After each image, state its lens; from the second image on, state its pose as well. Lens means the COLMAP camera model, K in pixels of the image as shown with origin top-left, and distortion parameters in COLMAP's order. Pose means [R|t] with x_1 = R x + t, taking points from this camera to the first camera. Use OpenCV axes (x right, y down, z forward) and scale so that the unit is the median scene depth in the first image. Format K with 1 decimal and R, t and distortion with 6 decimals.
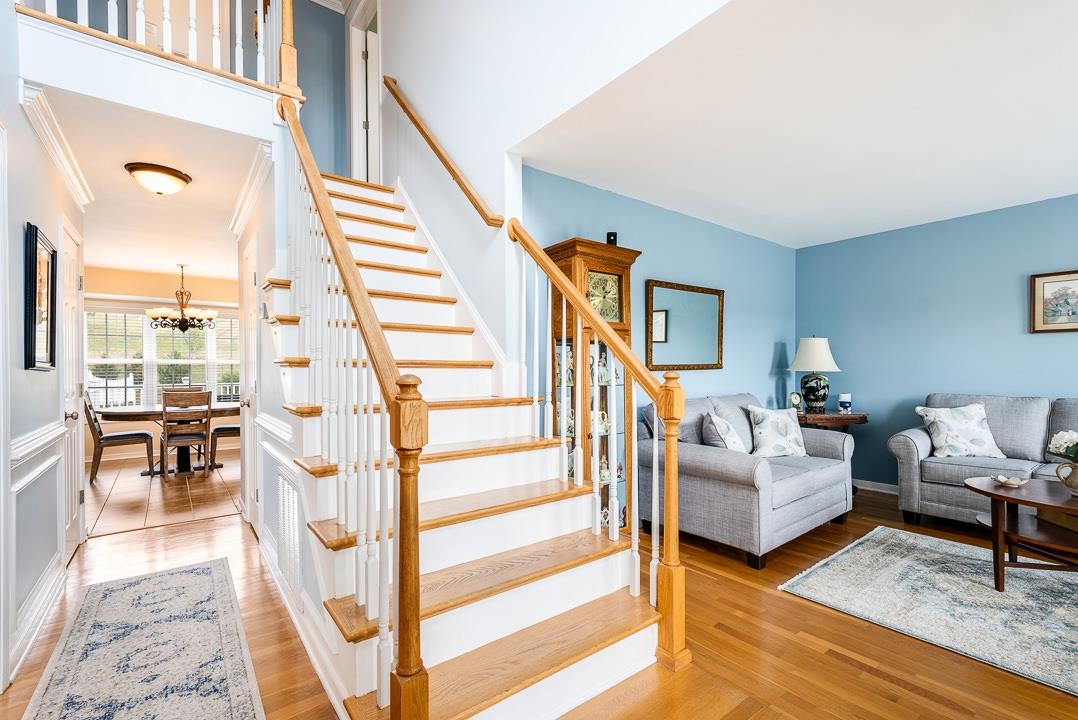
lens RADIAL K [[479.4, 0, 539.7], [0, 479.4, 370.4], [0, 0, 1]] dist [0.002335, 0.000663]
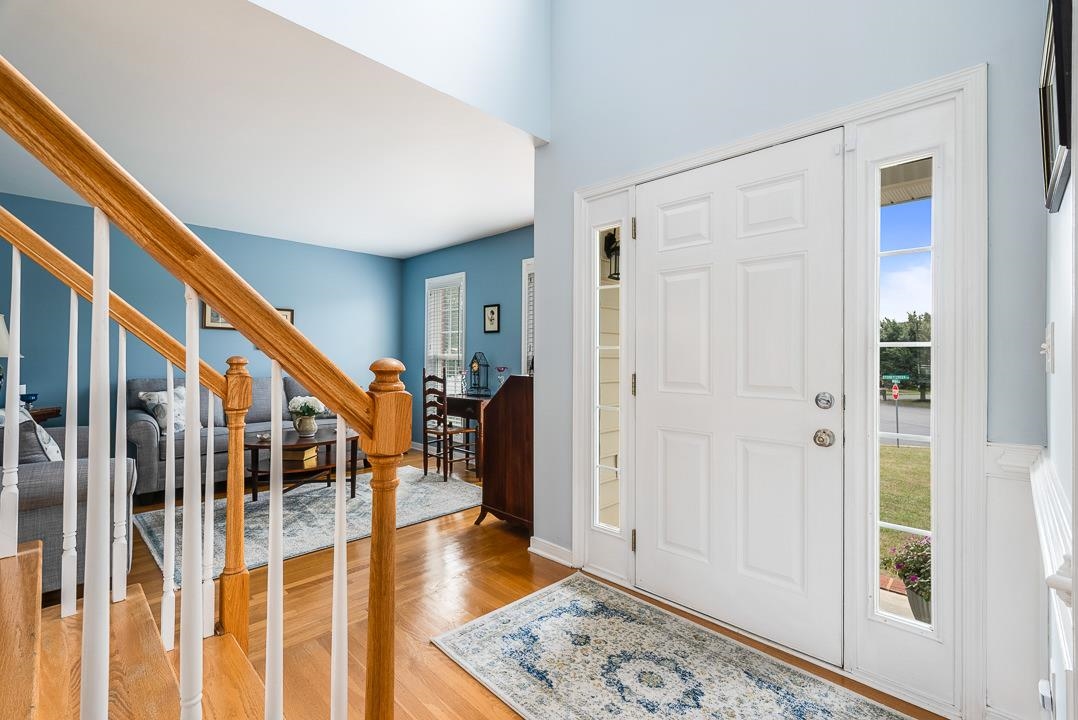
lens RADIAL K [[475.5, 0, 539.0], [0, 475.5, 360.0], [0, 0, 1]] dist [0.010716, 0.000189]
pose [[-0.139332, 0.000027, 0.990246, -0.368743], [-0.003076, 0.999995, -0.000460, 0.004483], [-0.990241, -0.003110, -0.139331, 0.304727]]
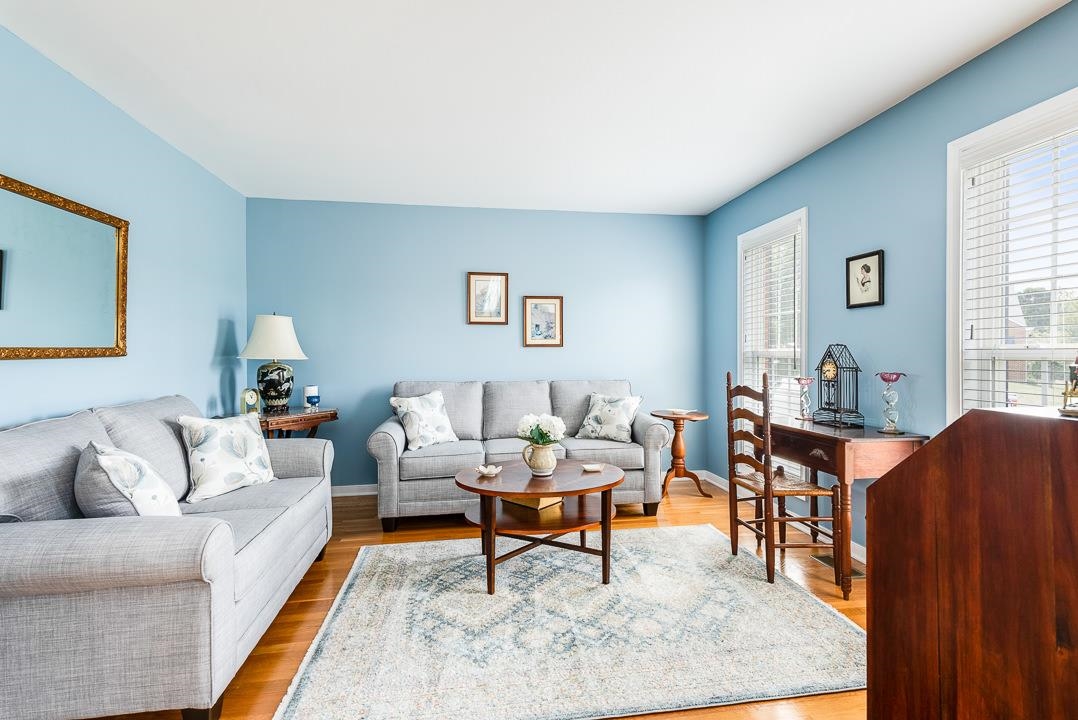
lens RADIAL K [[486.0, 0, 537.3], [0, 486.0, 357.3], [0, 0, 1]] dist [0.029803, -0.011513]
pose [[0.490244, -0.001996, 0.871583, 0.121287], [0.004330, 0.999991, -0.000146, 0.000489], [-0.871574, 0.003846, 0.490248, 0.317669]]
